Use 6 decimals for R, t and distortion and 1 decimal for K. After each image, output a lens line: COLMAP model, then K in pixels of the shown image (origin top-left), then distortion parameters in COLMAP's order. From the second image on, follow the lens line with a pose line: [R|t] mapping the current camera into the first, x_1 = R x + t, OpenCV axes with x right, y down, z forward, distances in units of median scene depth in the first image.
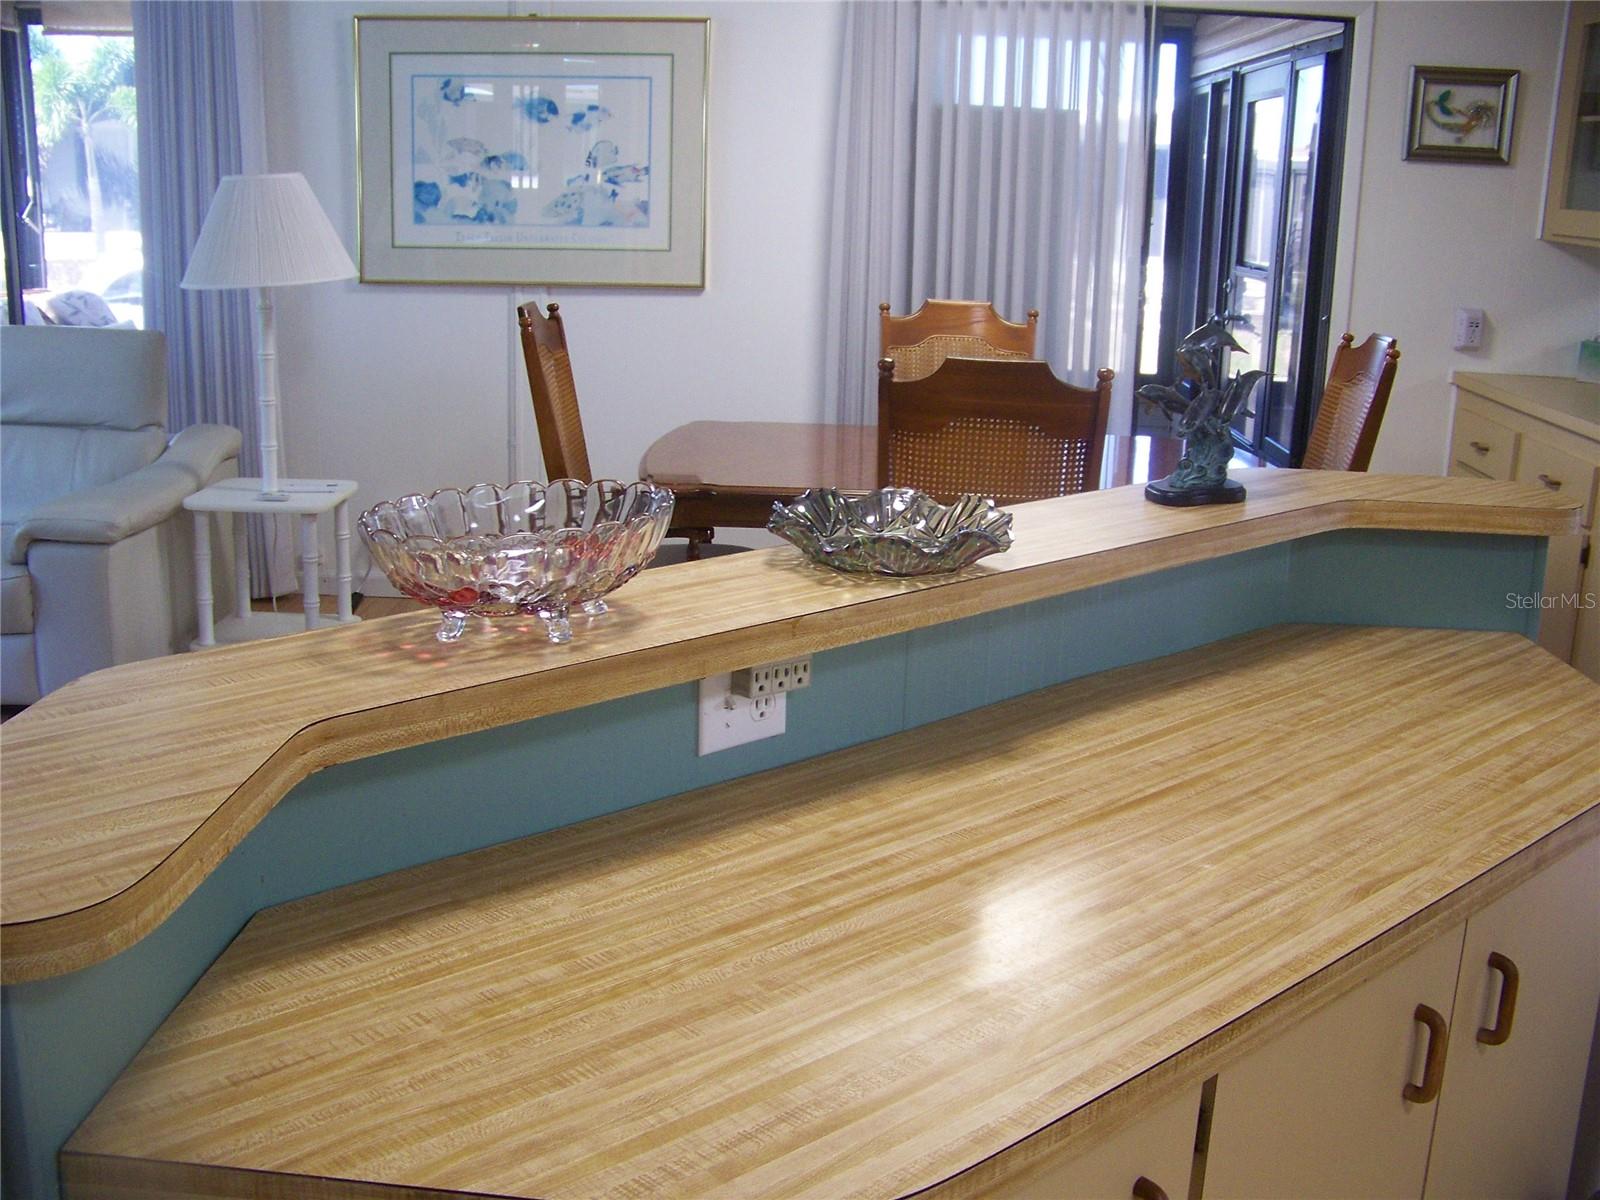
lens RADIAL K [[1671.9, 0, 800.0], [0, 1671.9, 600.0], [0, 0, 1]] dist [-0.252322, 0.309899]
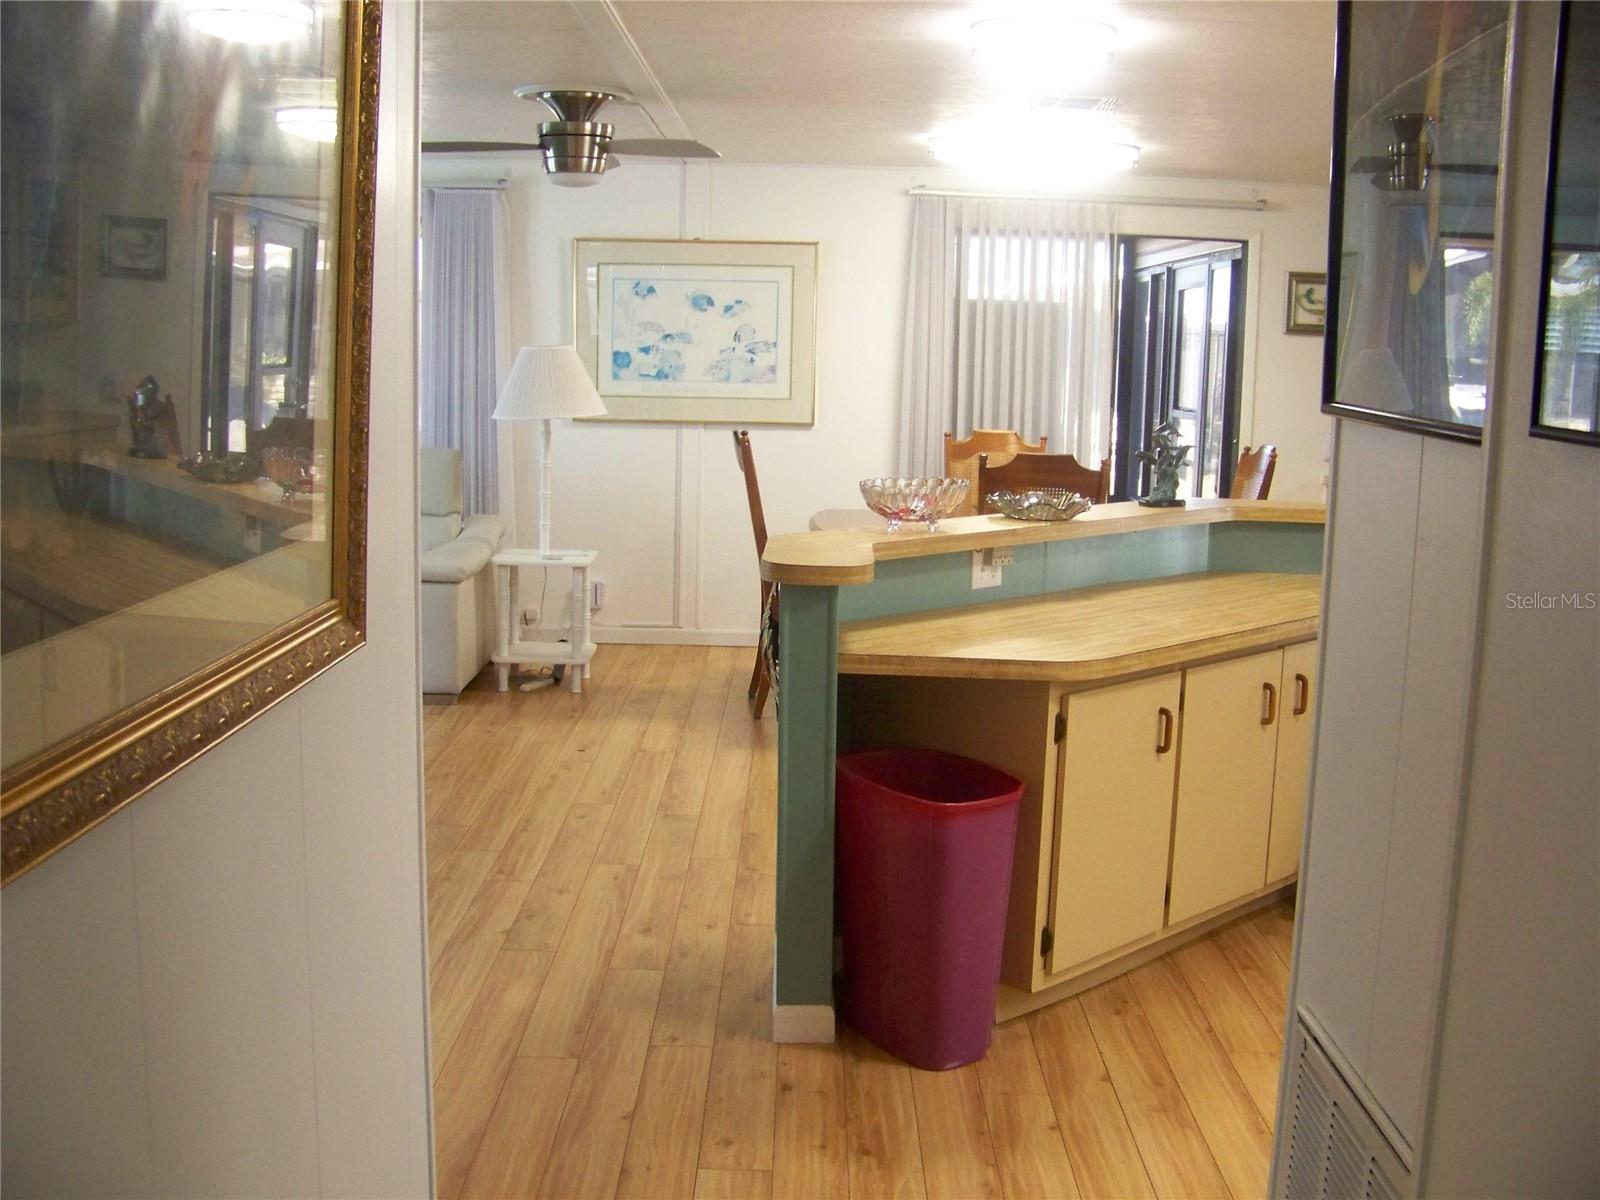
lens RADIAL K [[1671.9, 0, 800.0], [0, 1671.9, 600.0], [0, 0, 1]] dist [-0.252322, 0.309899]
pose [[0.999282, -0.010294, 0.036465, -0.127234], [0.013740, 0.995329, -0.095562, 0.107315], [-0.035311, 0.095994, 0.994755, -0.453684]]
